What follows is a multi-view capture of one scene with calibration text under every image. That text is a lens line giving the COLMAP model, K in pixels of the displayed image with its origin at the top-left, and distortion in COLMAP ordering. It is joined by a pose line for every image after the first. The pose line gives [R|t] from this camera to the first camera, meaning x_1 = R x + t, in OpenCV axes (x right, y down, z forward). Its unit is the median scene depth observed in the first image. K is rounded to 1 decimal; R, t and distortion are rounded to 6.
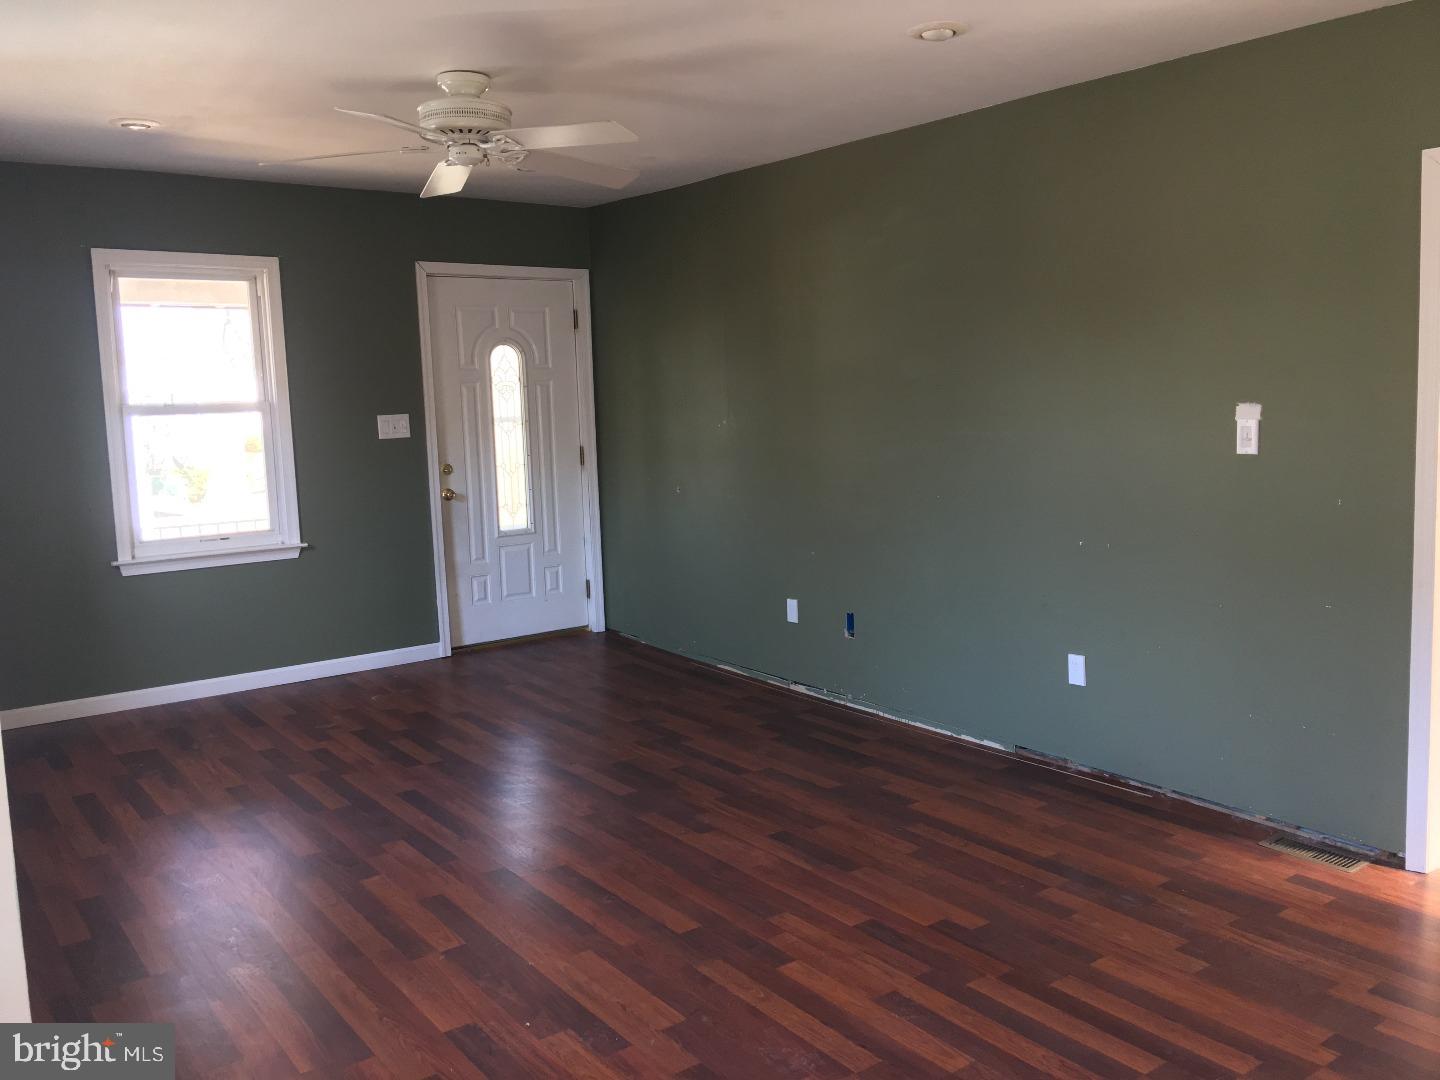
lens RADIAL K [[1205.4, 0, 710.9], [0, 1205.4, 533.5], [0, 0, 1]] dist [0.028042, -0.034768]
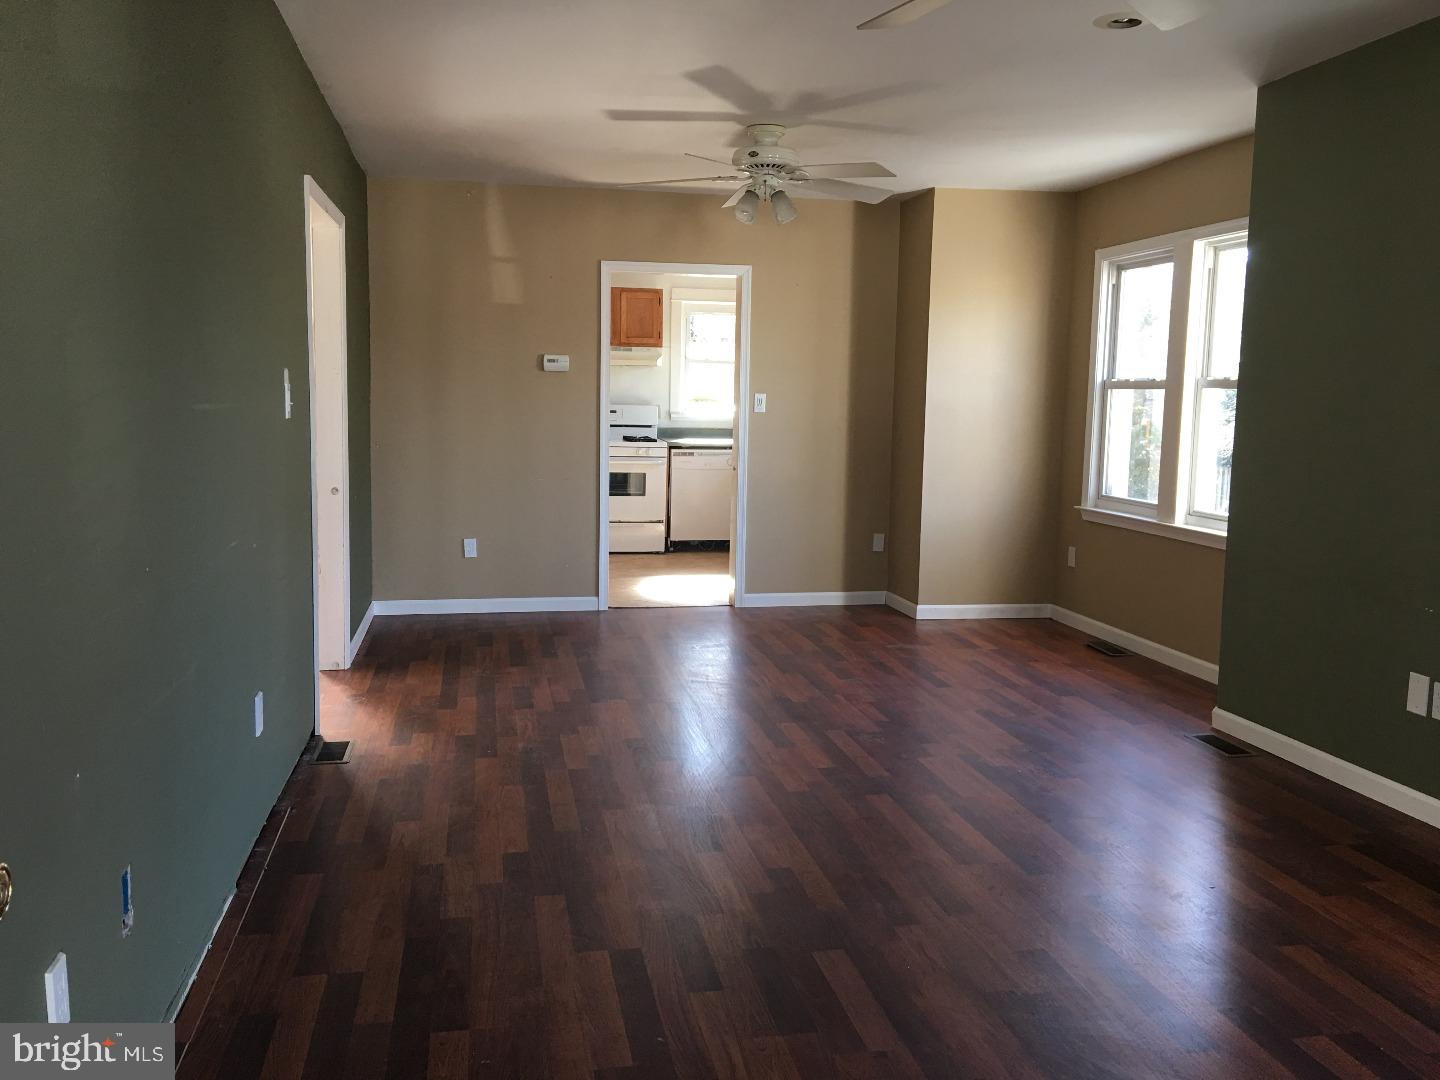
lens RADIAL K [[1205.4, 0, 712.8], [0, 1205.4, 529.5], [0, 0, 1]] dist [0.028042, -0.034768]
pose [[-0.902744, -0.035839, 0.428683, -0.332457], [0.059382, 0.976601, 0.206698, -0.169262], [-0.426060, 0.212051, -0.879492, 1.821659]]
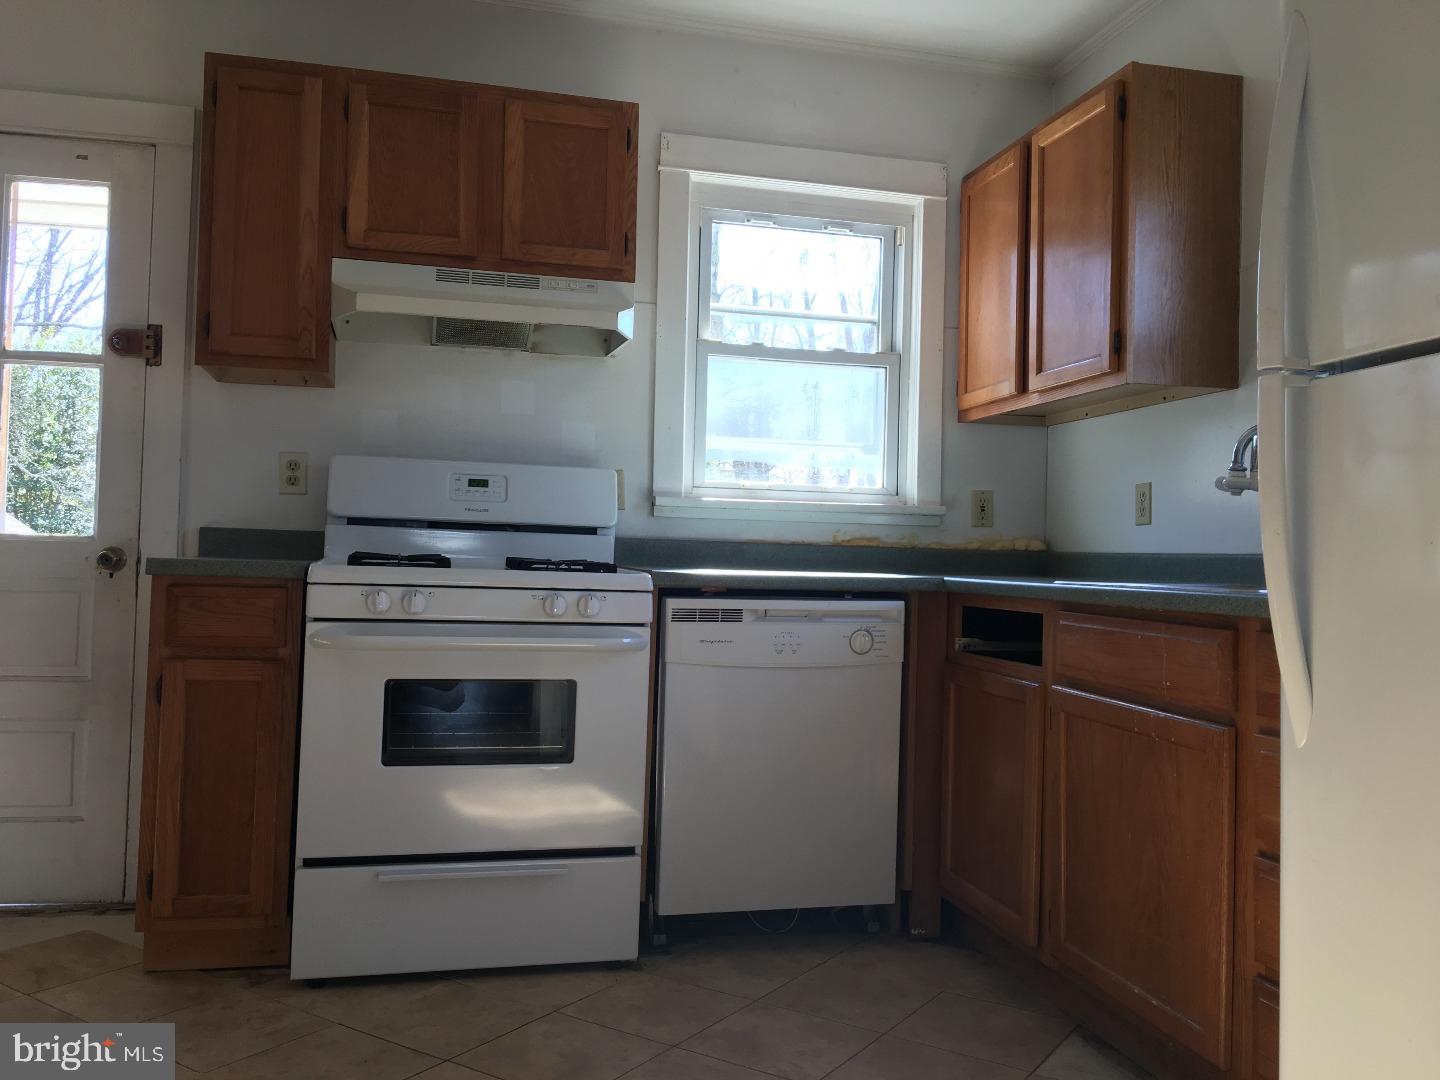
lens RADIAL K [[1205.4, 0, 718.3], [0, 1205.4, 527.2], [0, 0, 1]] dist [0.028042, -0.034768]
pose [[-0.925770, 0.018827, 0.377617, 0.546459], [0.048365, 0.996451, 0.068894, 0.097385], [-0.374980, 0.082043, -0.923395, 0.228869]]
